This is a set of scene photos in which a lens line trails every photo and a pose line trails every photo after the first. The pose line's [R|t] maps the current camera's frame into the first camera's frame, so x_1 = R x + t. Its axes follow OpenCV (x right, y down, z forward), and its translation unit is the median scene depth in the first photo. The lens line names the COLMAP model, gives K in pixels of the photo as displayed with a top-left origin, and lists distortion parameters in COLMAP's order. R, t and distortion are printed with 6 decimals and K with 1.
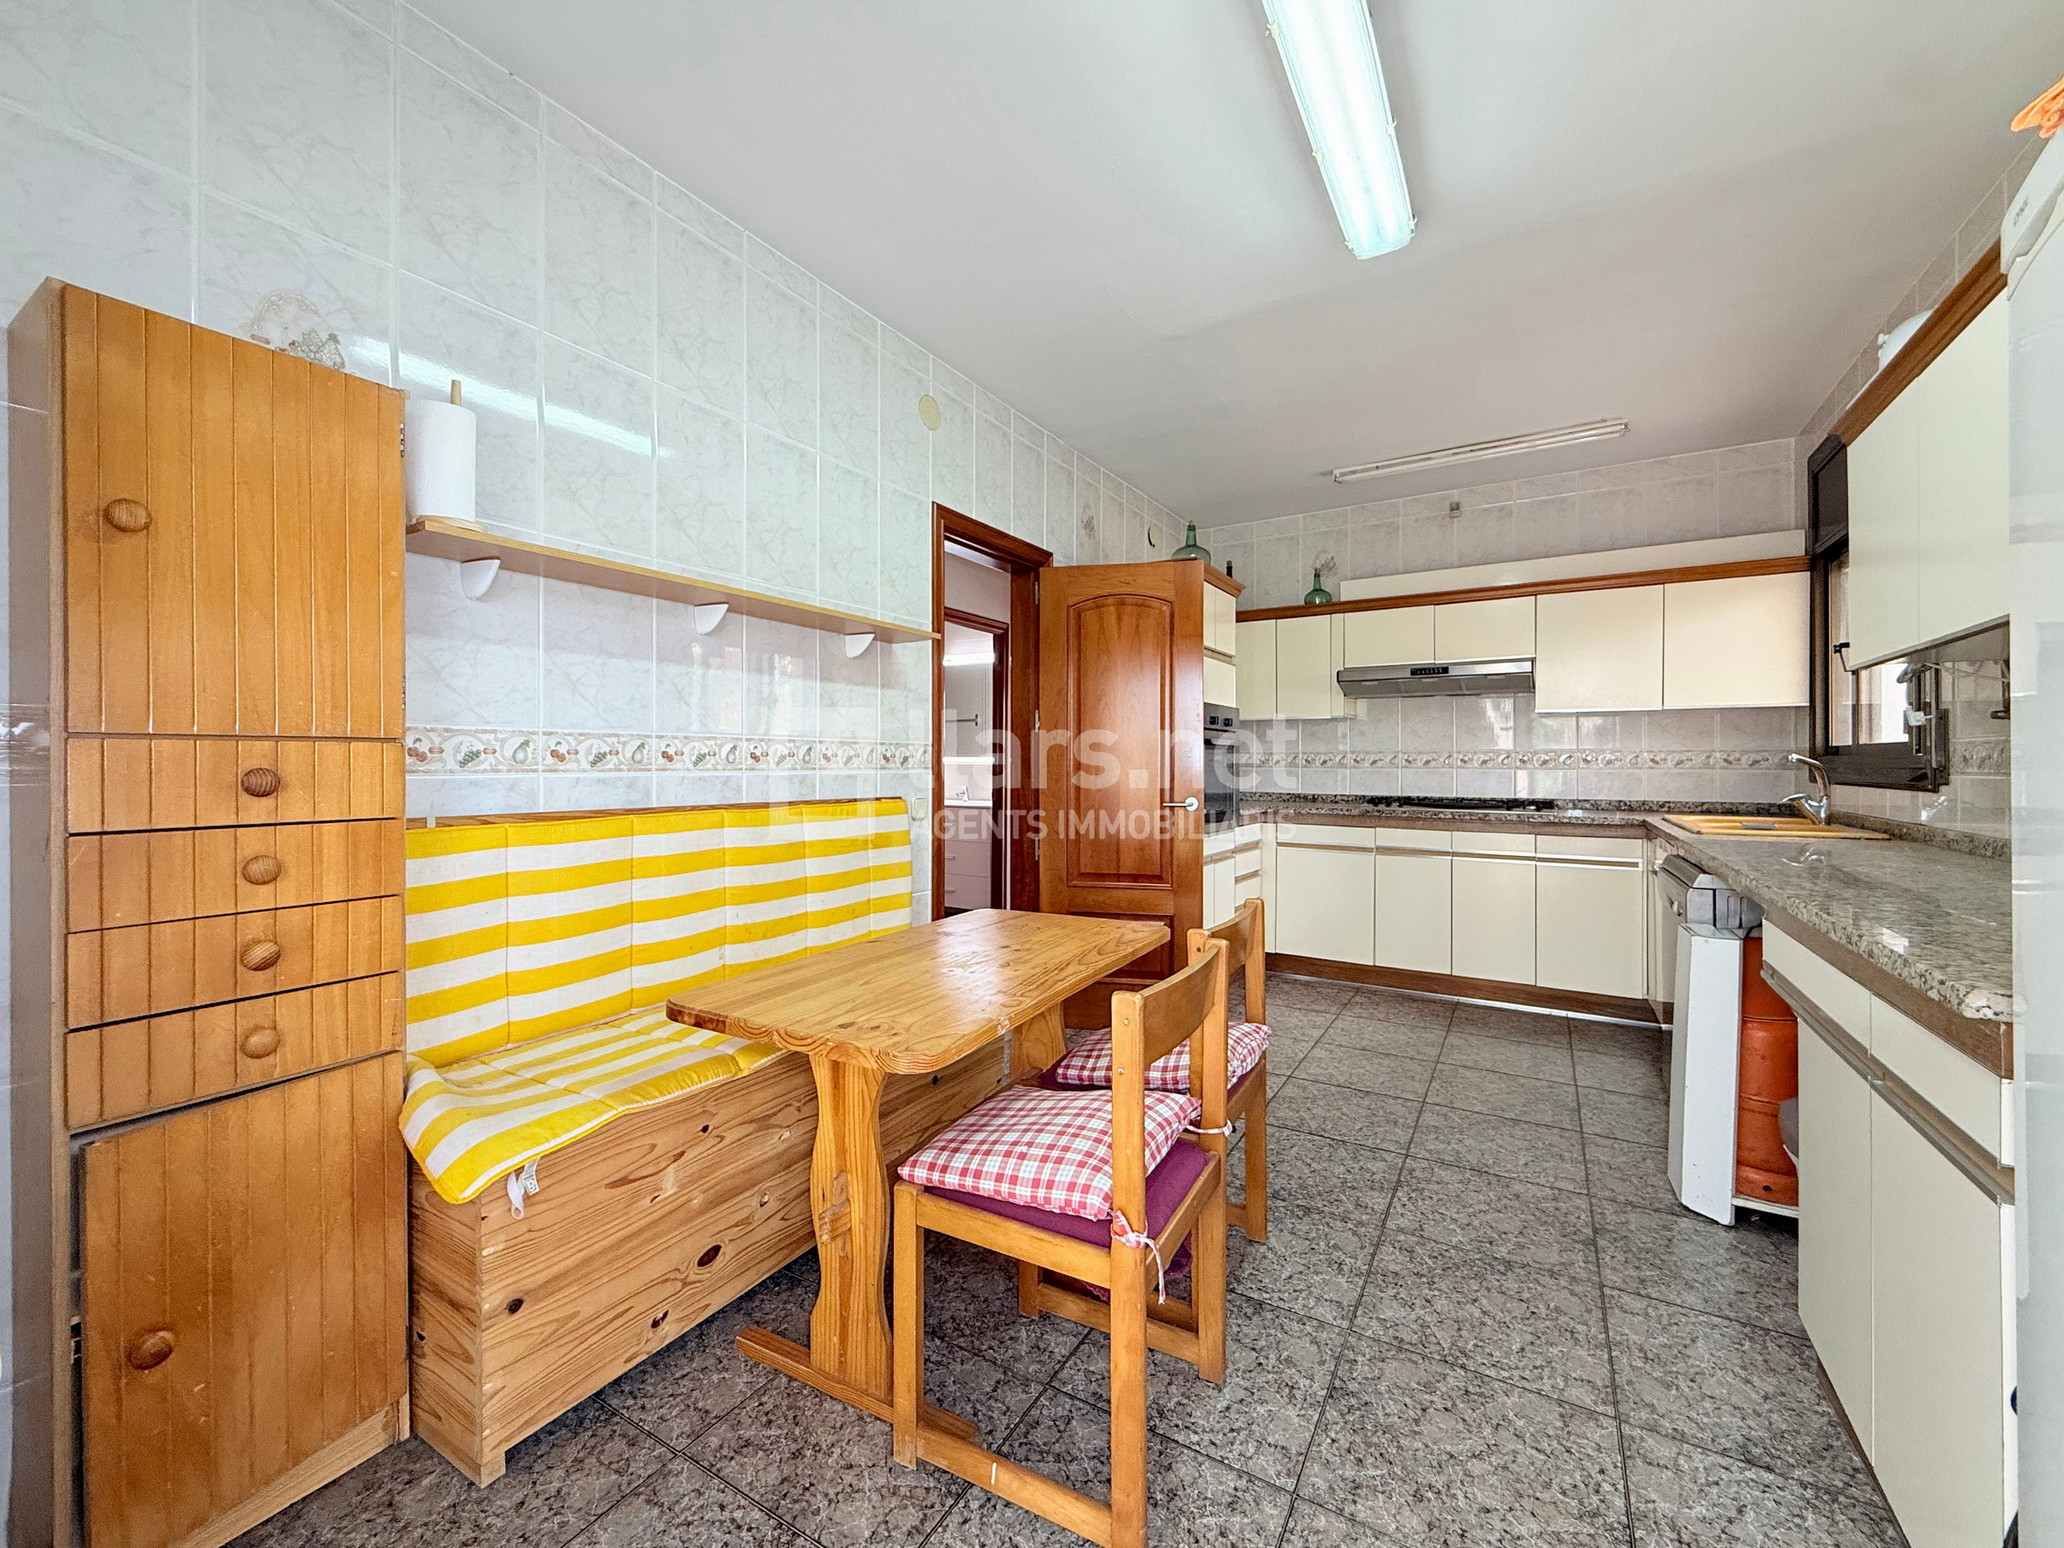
lens RADIAL K [[837.8, 0, 1026.0], [0, 837.8, 772.2], [0, 0, 1]] dist [-0.001181, -0.000142]
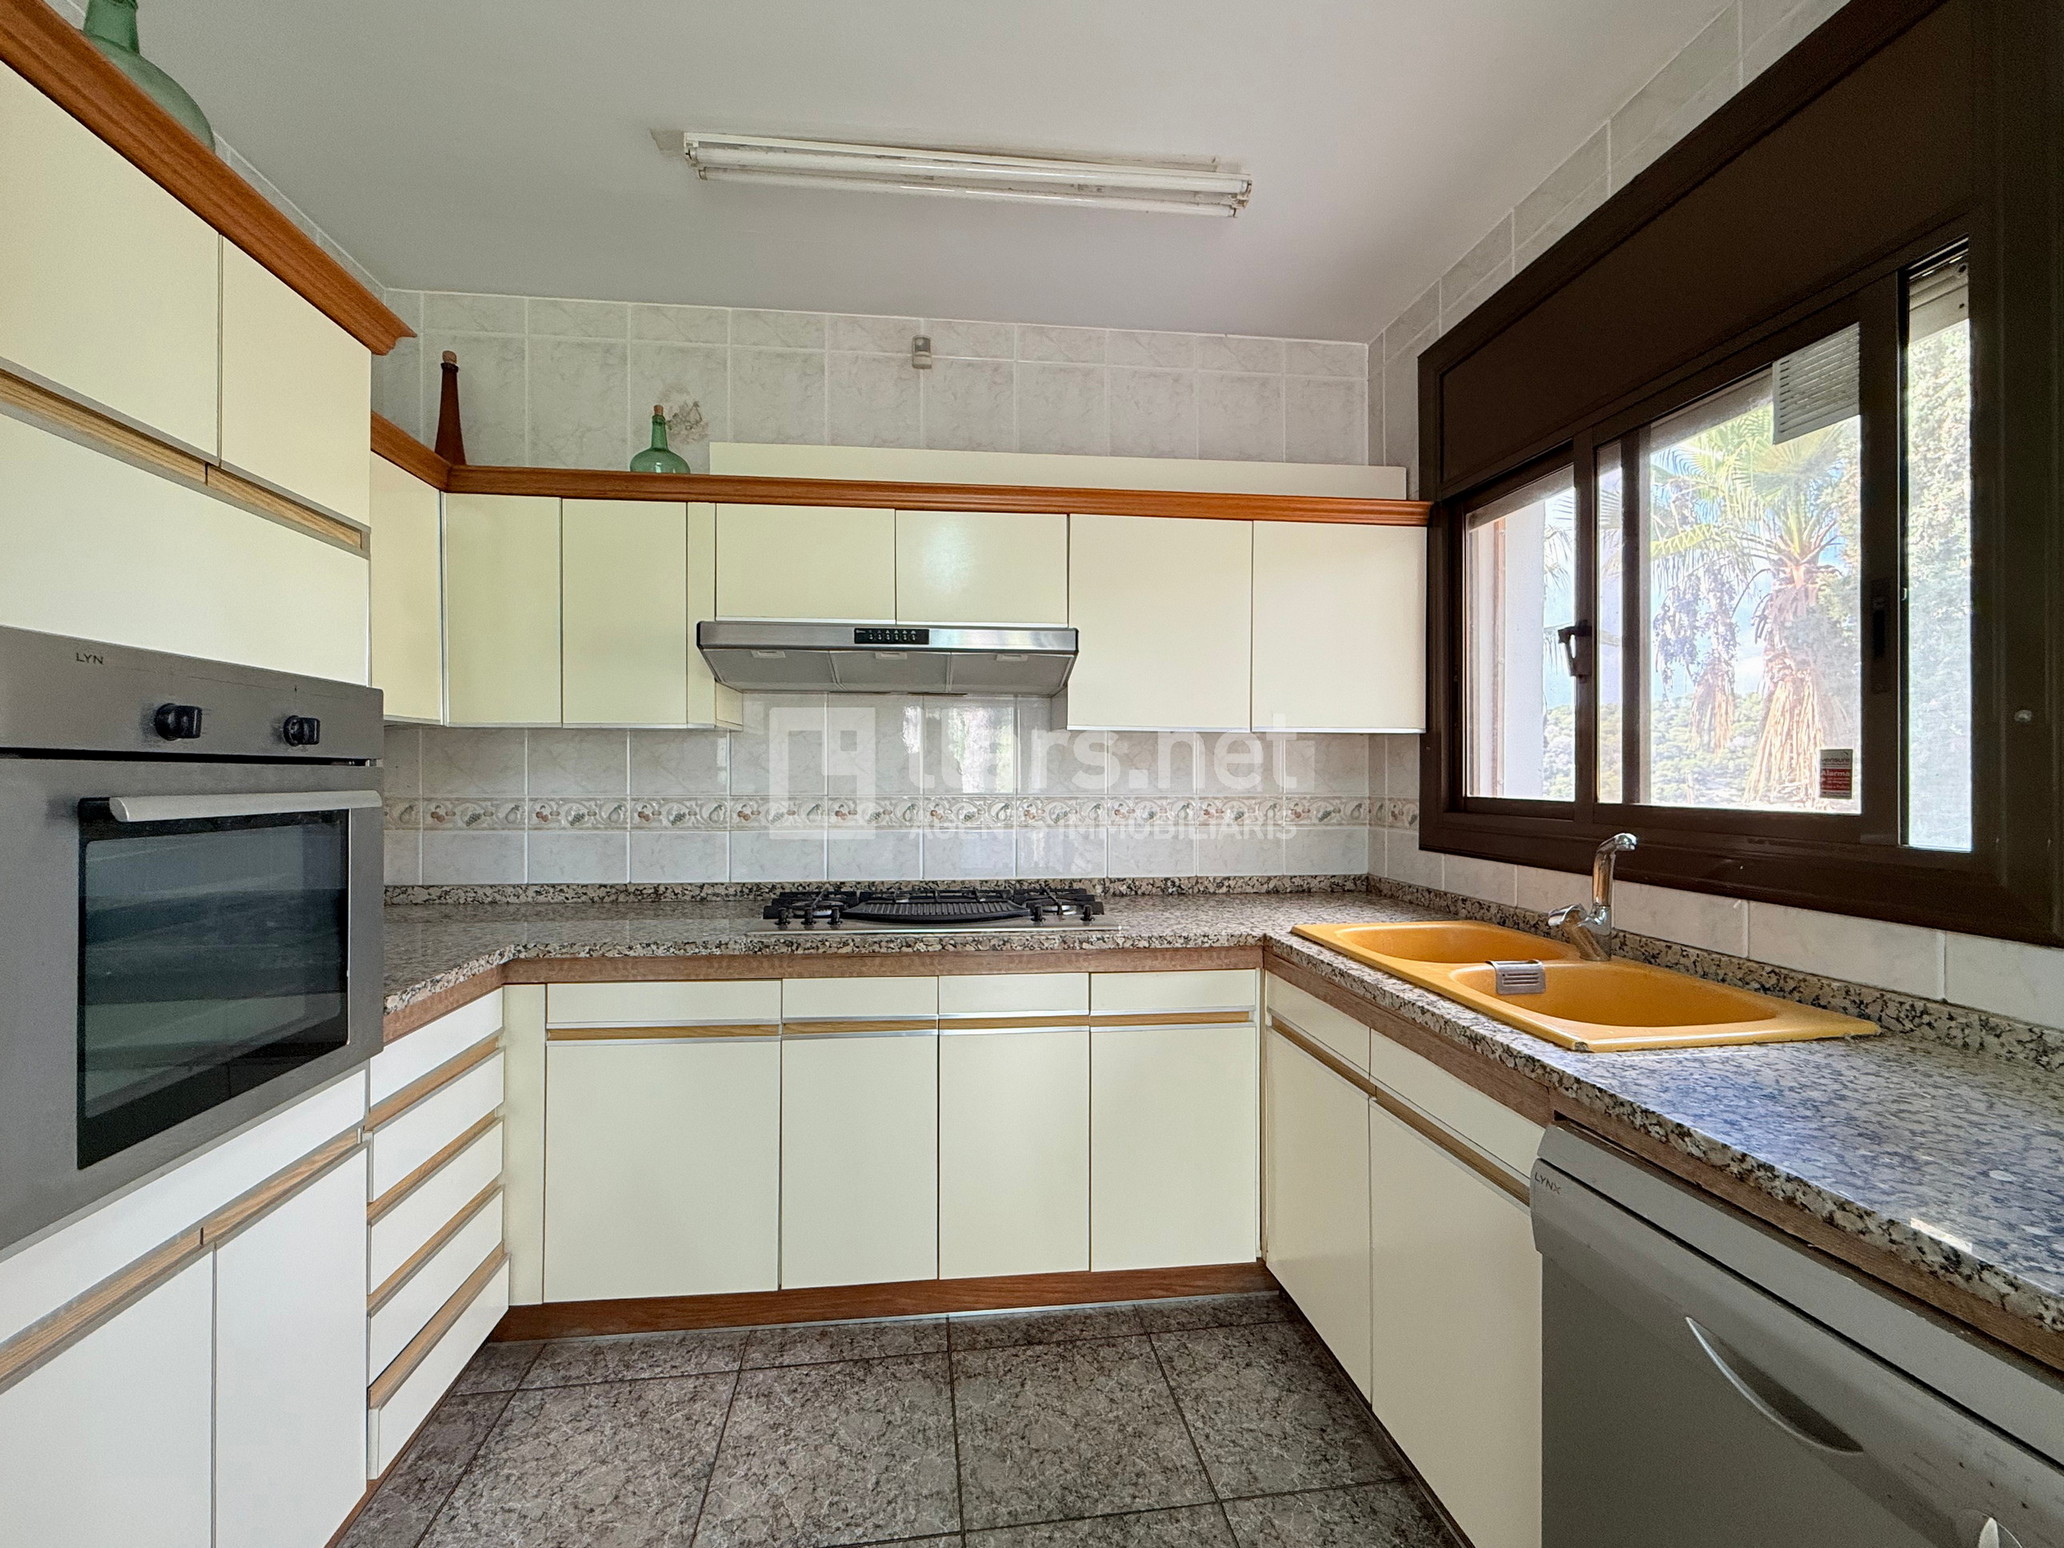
lens RADIAL K [[837.8, 0, 1026.0], [0, 837.8, 772.2], [0, 0, 1]] dist [-0.001181, -0.000142]
pose [[0.772772, 0.005254, 0.634662, 0.238851], [0.005131, 0.999881, -0.014525, -0.036004], [-0.634663, 0.014481, 0.772653, 0.583143]]
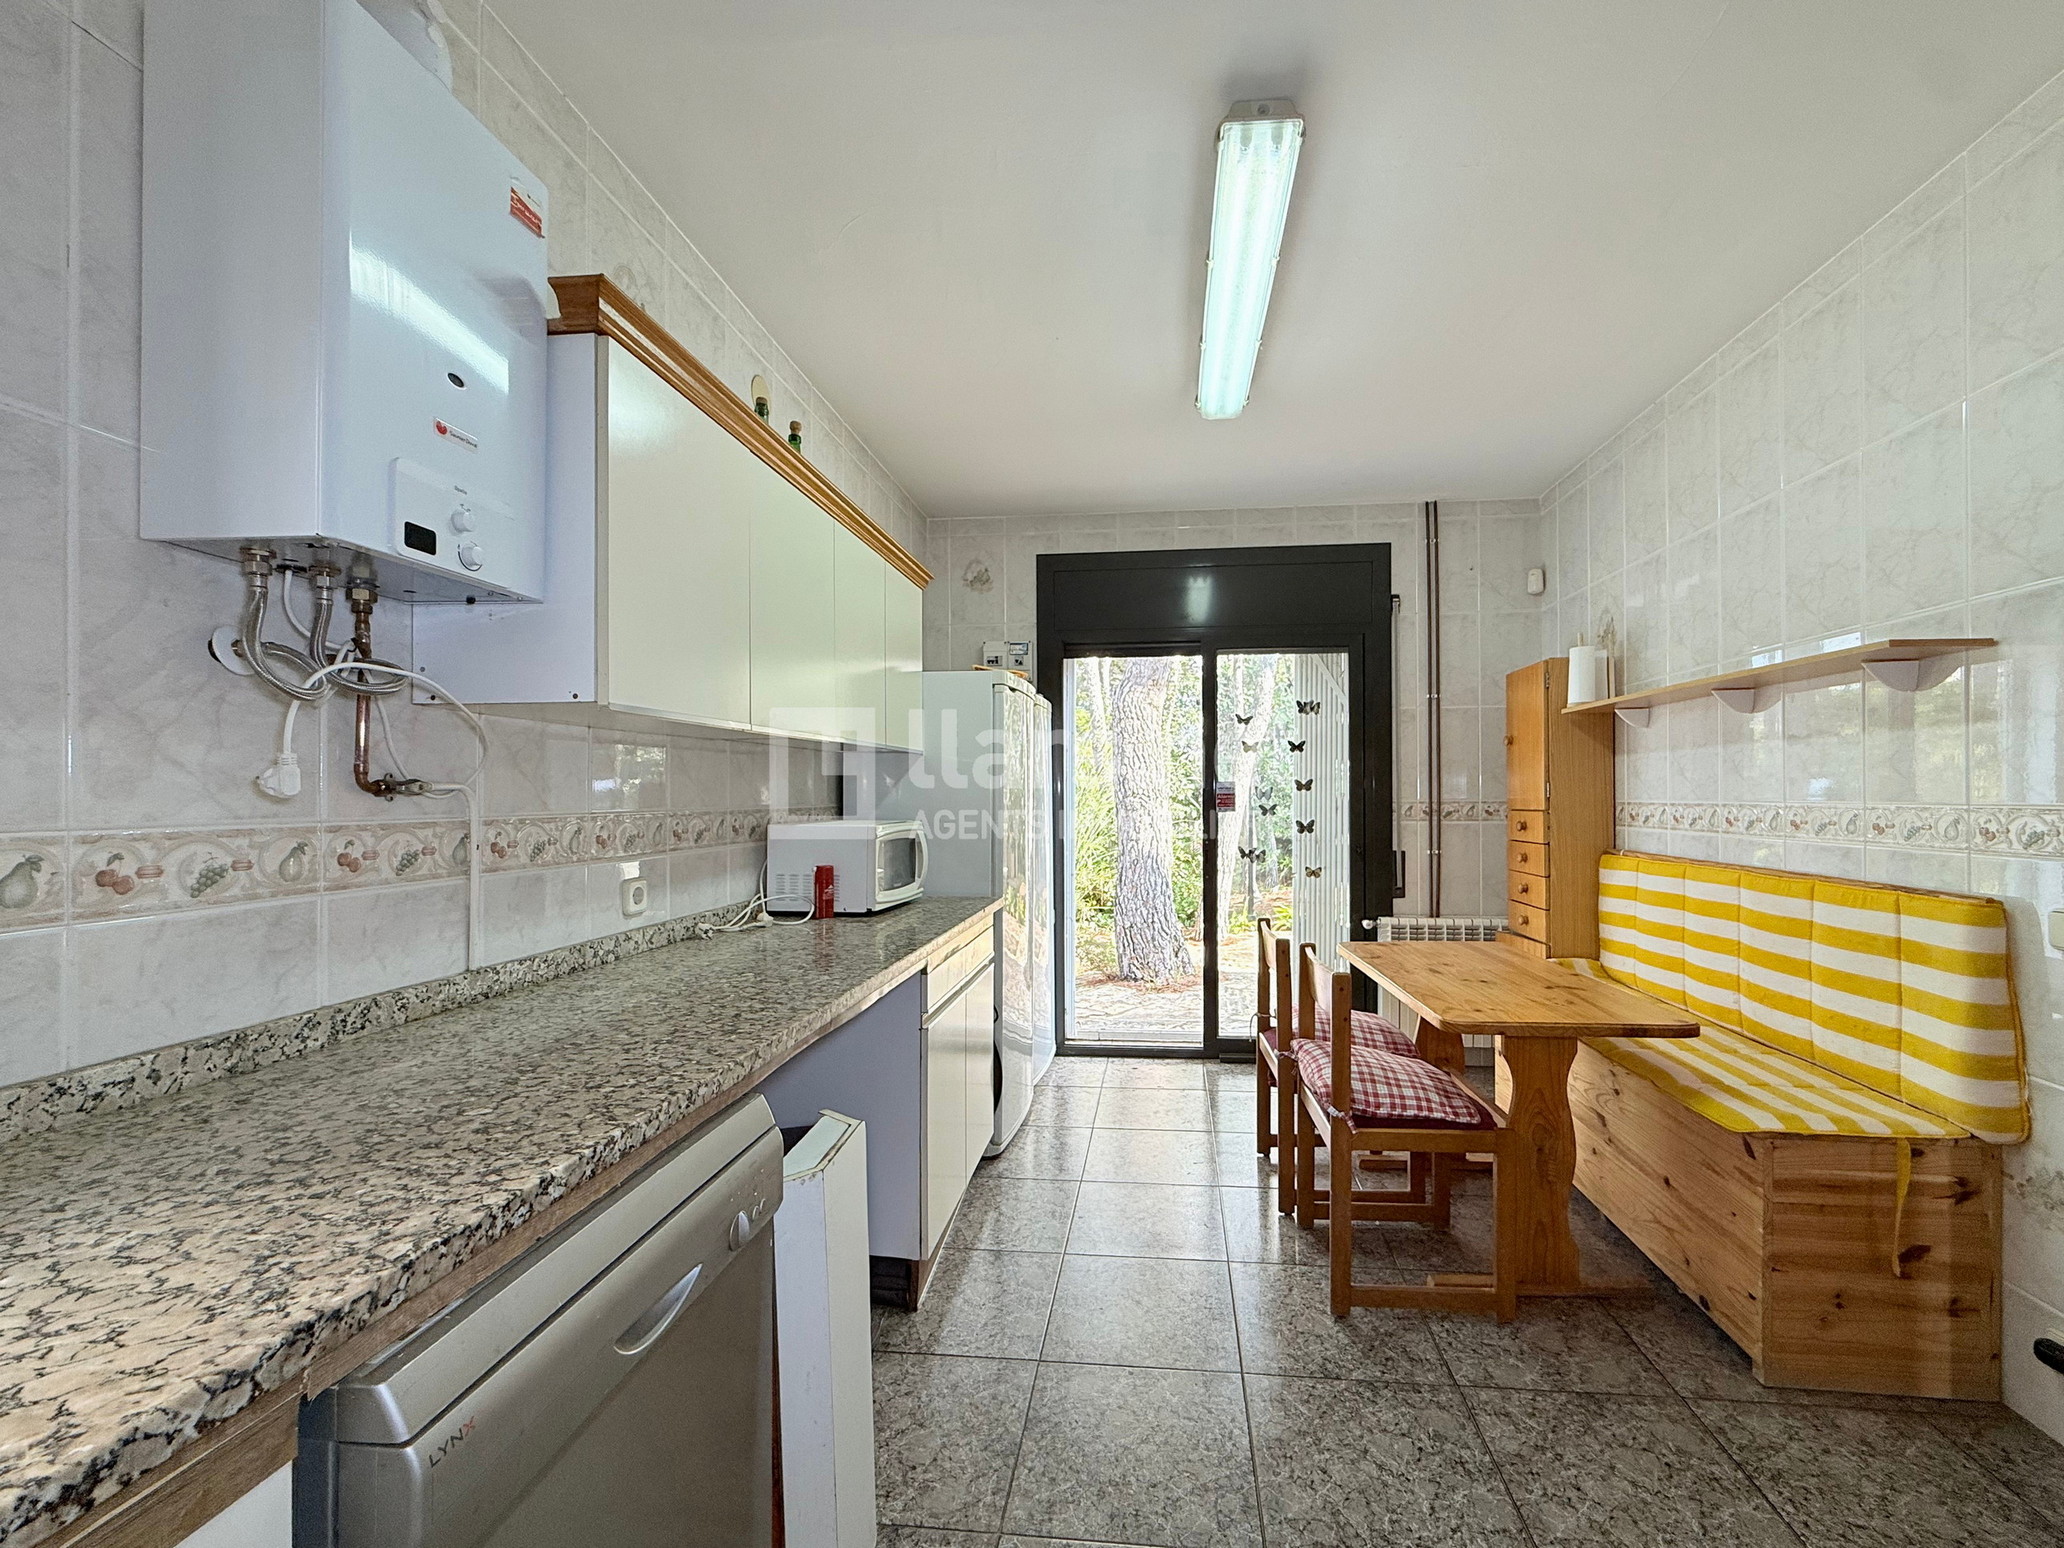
lens RADIAL K [[837.8, 0, 1026.0], [0, 837.8, 772.2], [0, 0, 1]] dist [-0.001181, -0.000142]
pose [[-0.926353, -0.005547, -0.376616, 0.483127], [0.001260, 0.999840, -0.017825, -0.034915], [0.376655, -0.016987, -0.926198, 0.866084]]
